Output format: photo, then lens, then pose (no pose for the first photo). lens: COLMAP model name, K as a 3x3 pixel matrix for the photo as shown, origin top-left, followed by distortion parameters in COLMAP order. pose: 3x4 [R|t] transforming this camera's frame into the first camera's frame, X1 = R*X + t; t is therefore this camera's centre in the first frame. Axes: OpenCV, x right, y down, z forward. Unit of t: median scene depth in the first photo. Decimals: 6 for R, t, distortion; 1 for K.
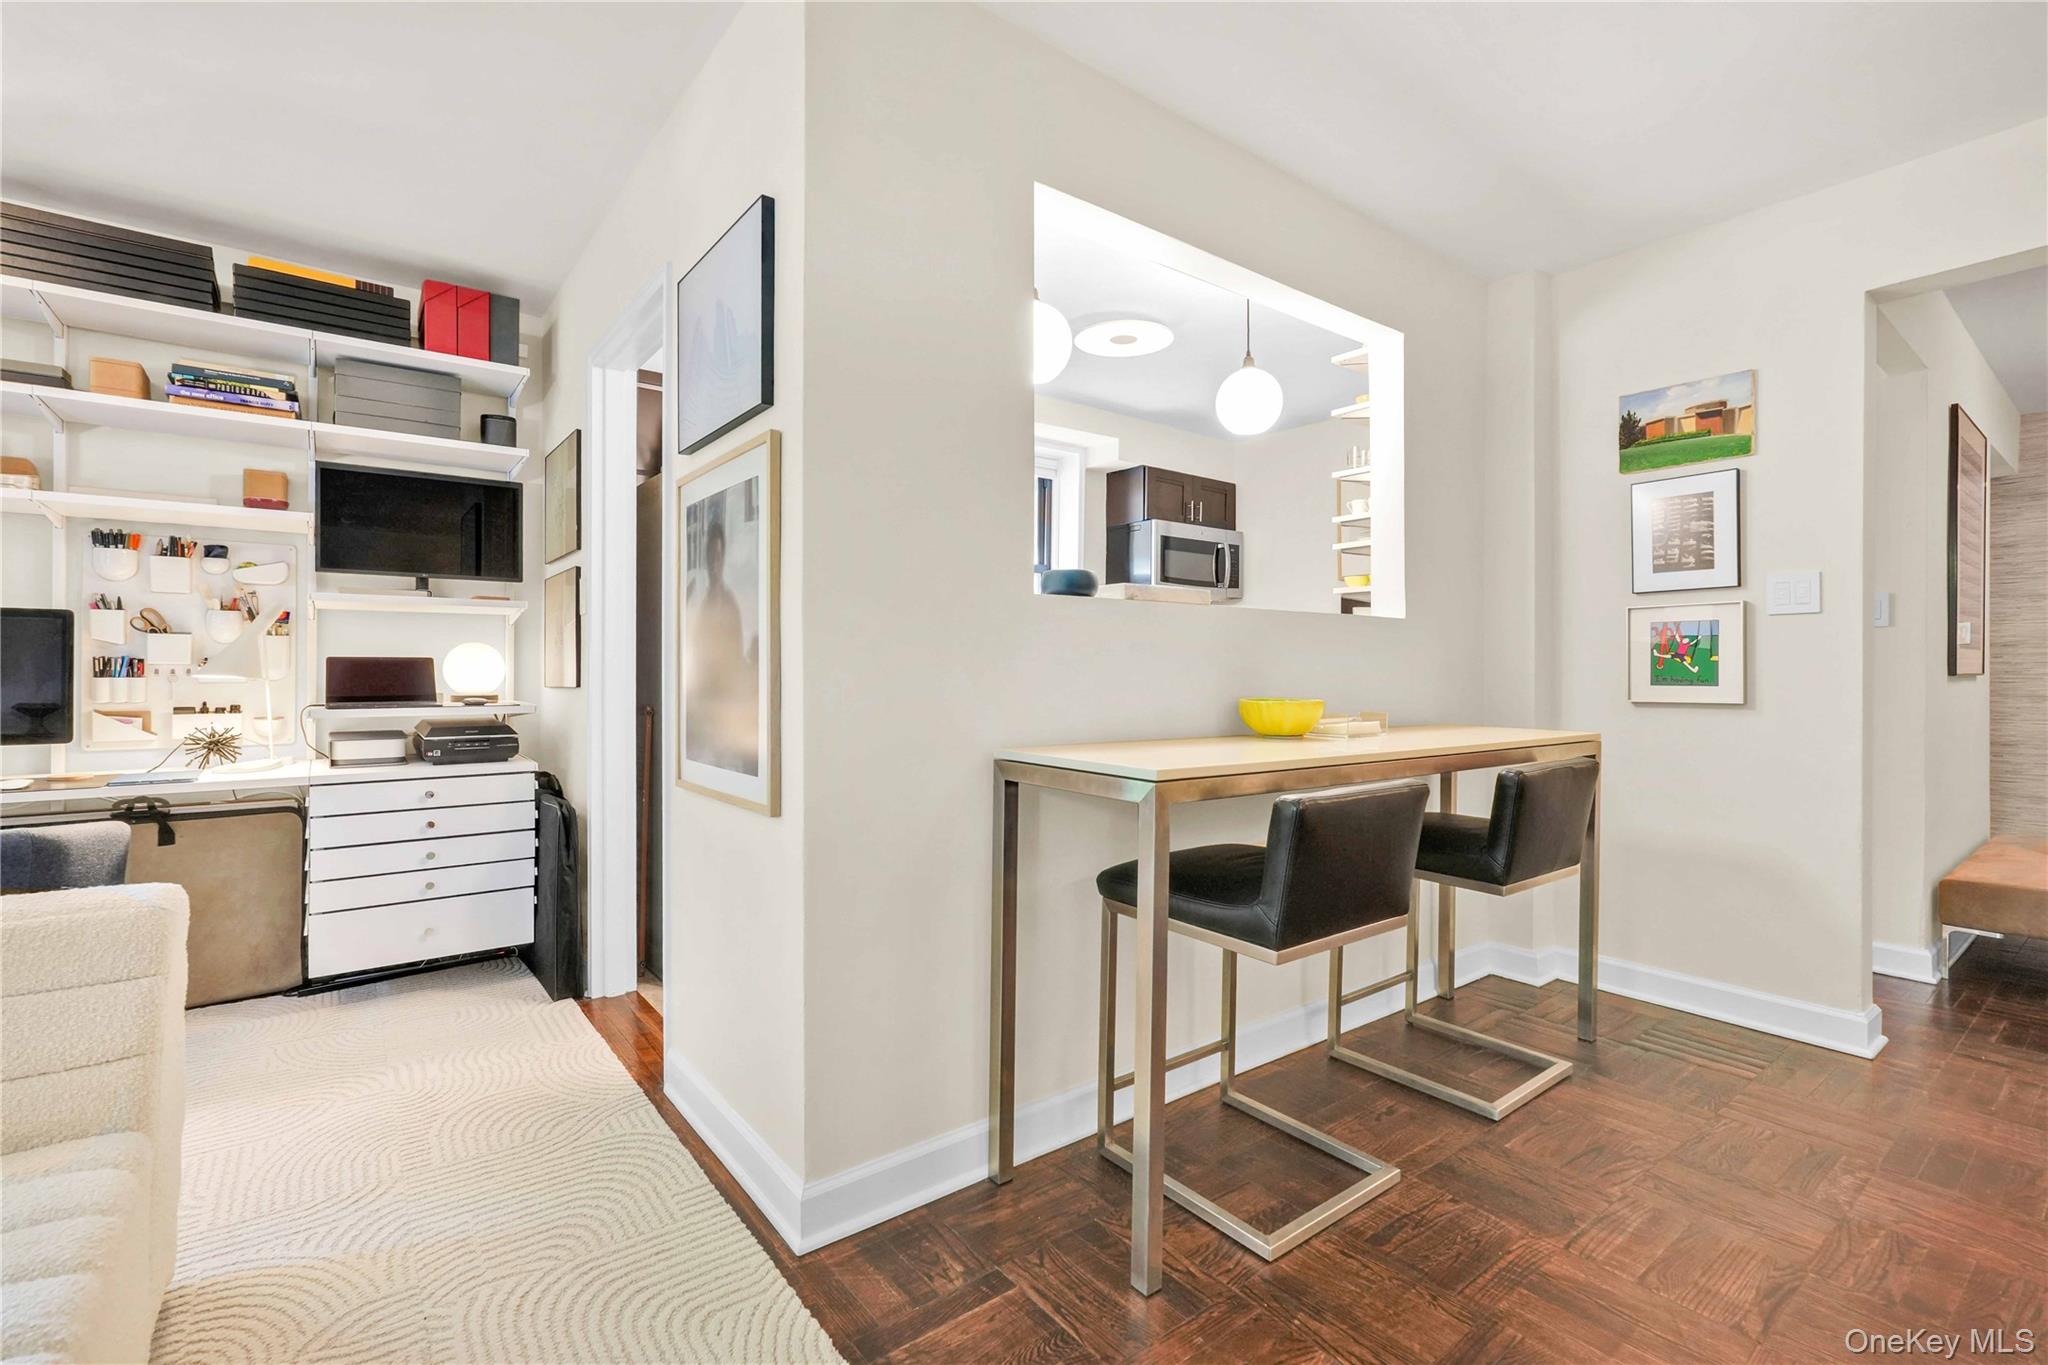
lens RADIAL K [[911.3, 0, 1017.9], [0, 911.3, 655.6], [0, 0, 1]] dist [-0.007953, 0.004051]
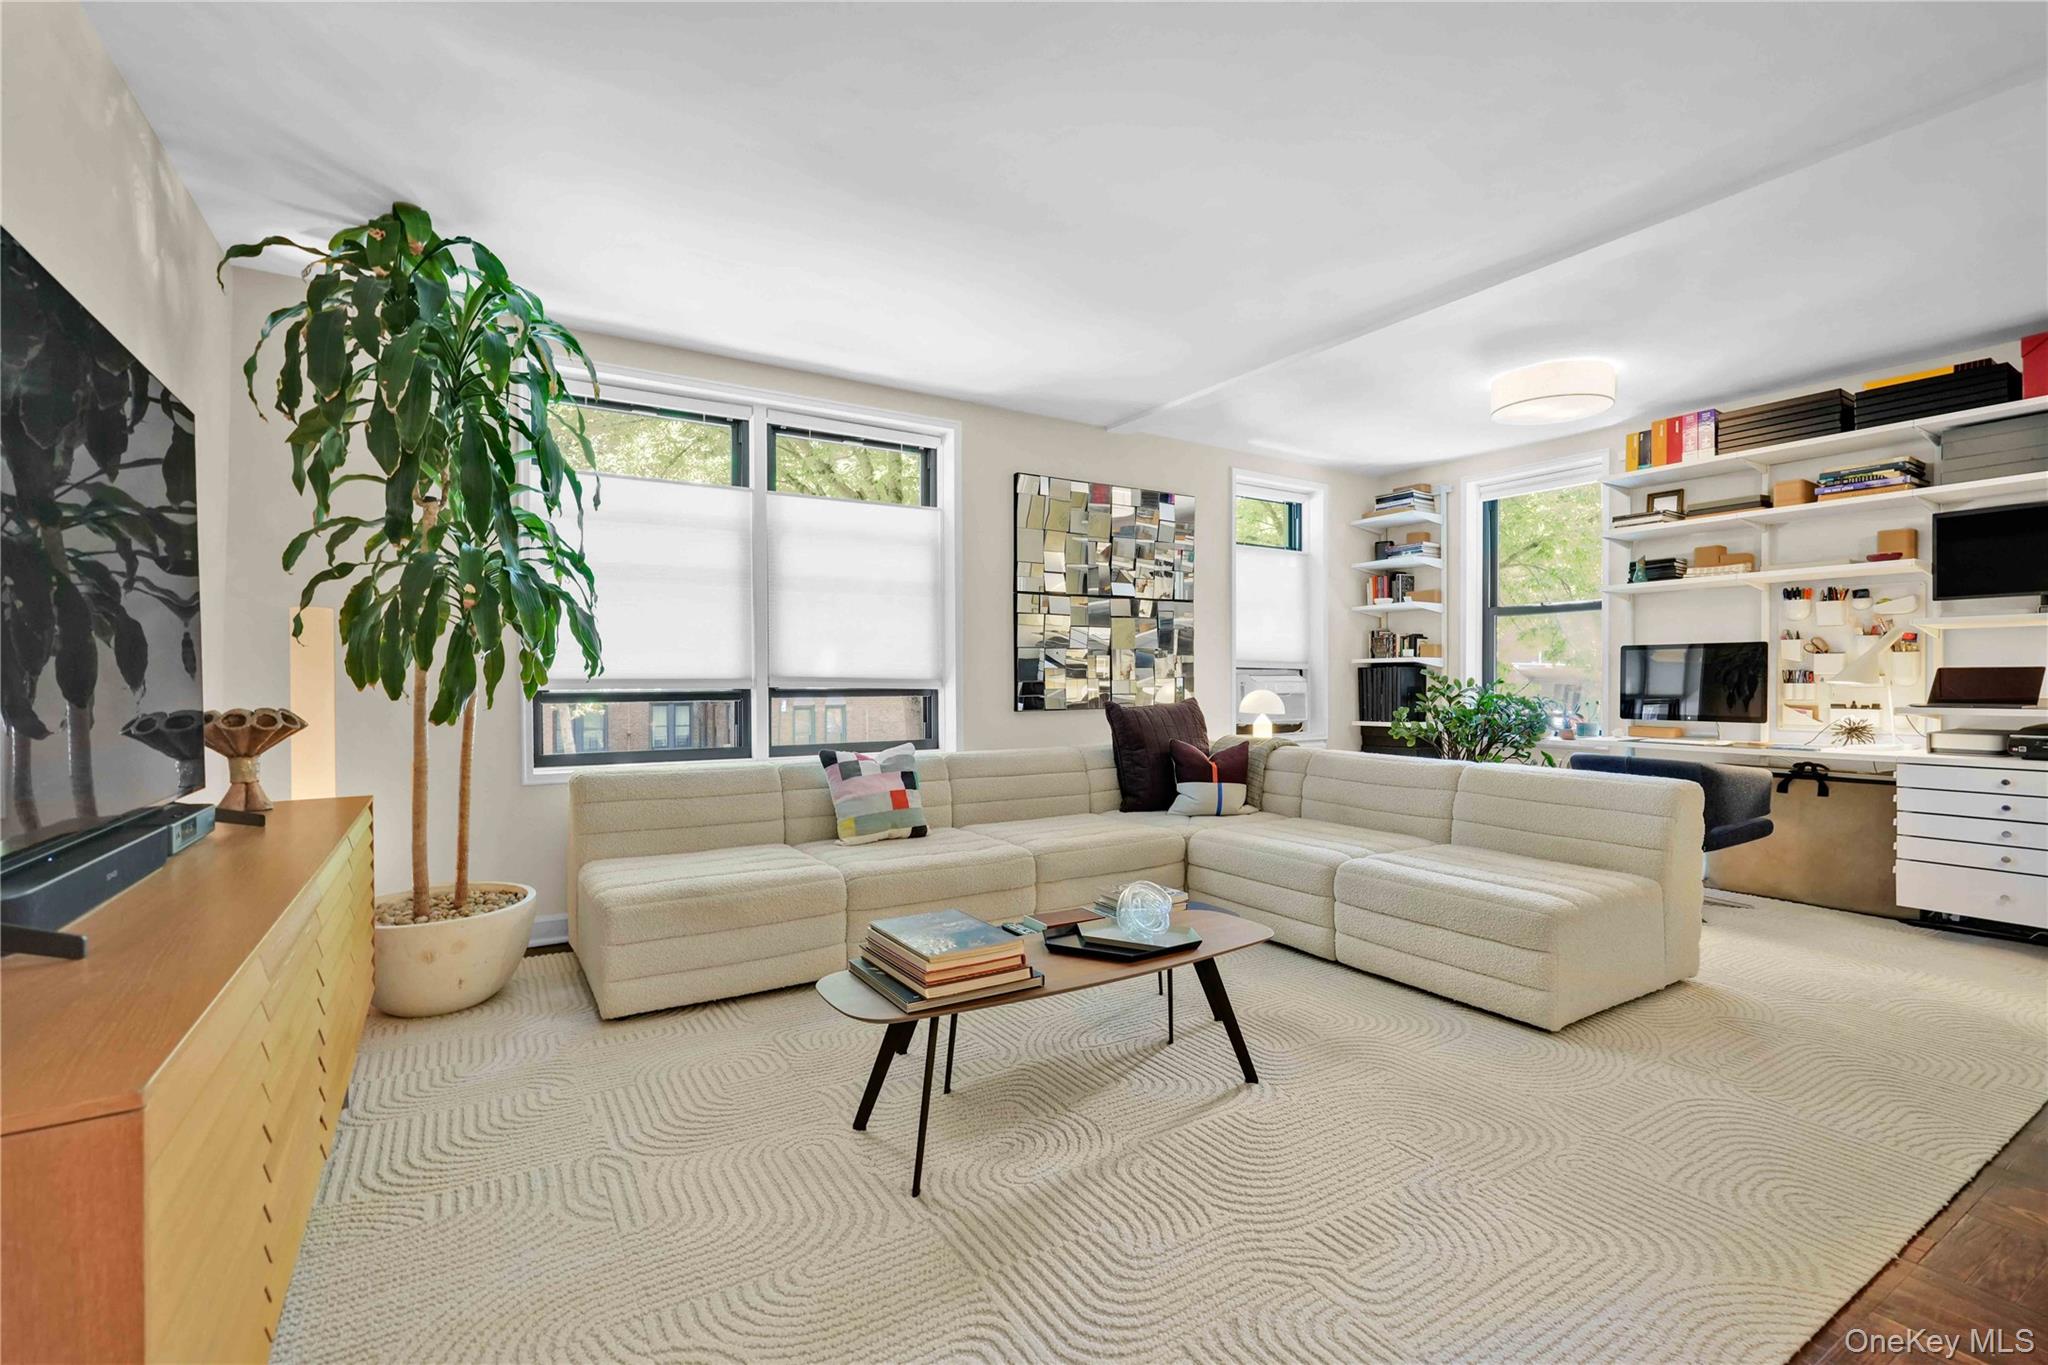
lens RADIAL K [[898.9, 0, 1022.3], [0, 898.9, 687.8], [0, 0, 1]] dist [-0.002913, 0.002979]
pose [[-0.097168, 0.008426, -0.995232, 0.637216], [0.017218, 0.999829, 0.006783, -0.001377], [0.995119, -0.016477, -0.097296, -0.157888]]
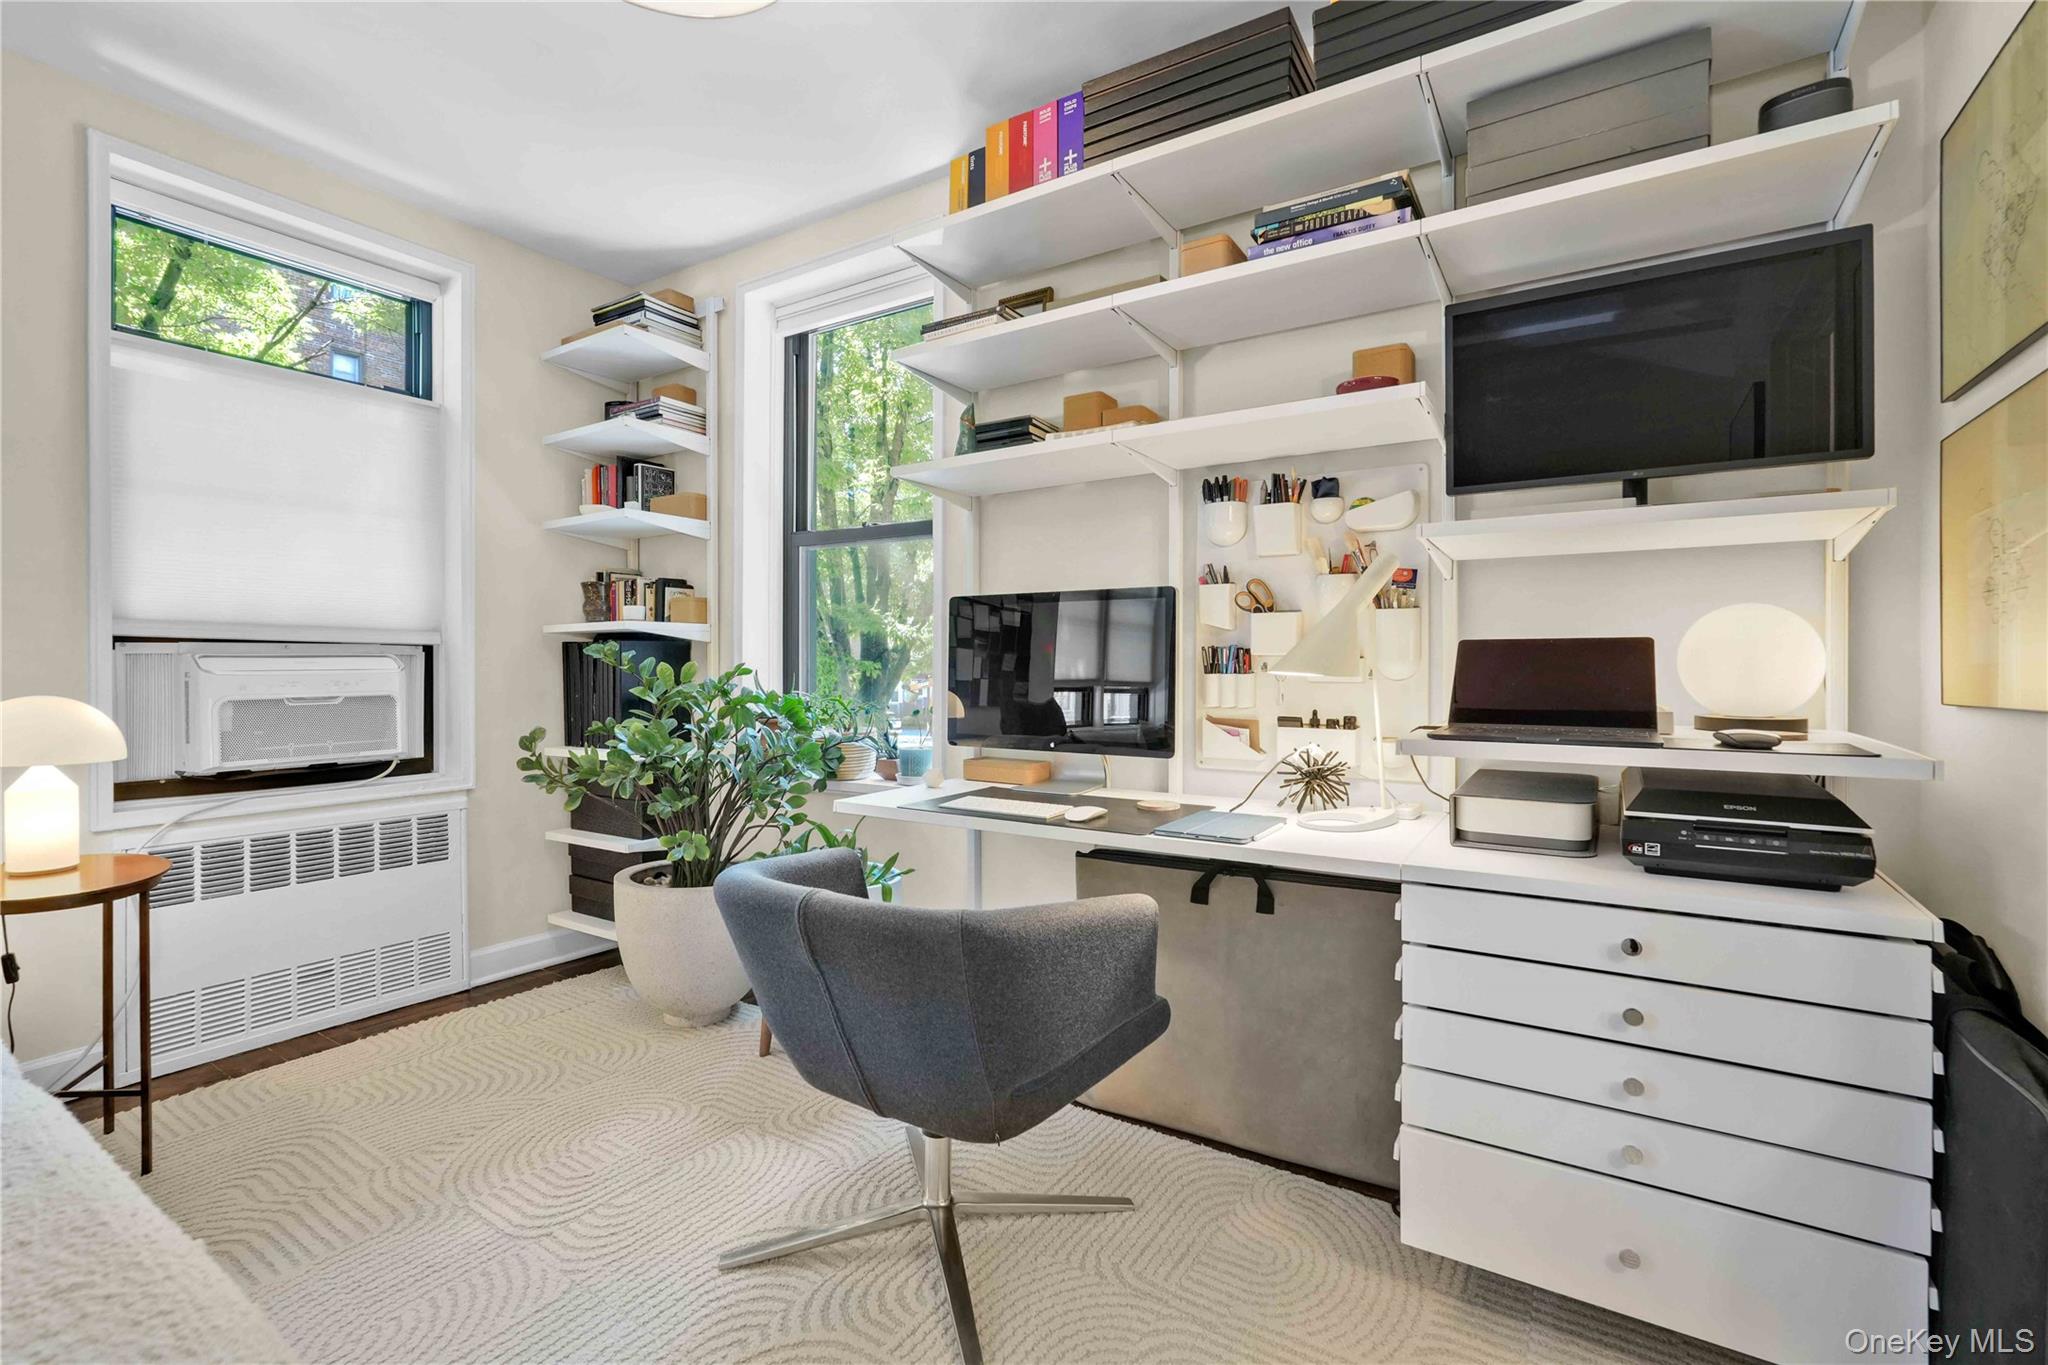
lens RADIAL K [[911.3, 0, 1016.0], [0, 911.3, 670.2], [0, 0, 1]] dist [-0.007953, 0.004051]
pose [[0.329923, 0.005802, -0.943990, -0.328708], [0.016455, 0.999794, 0.011897, 0.009103], [0.943864, -0.019458, 0.329760, 0.571626]]
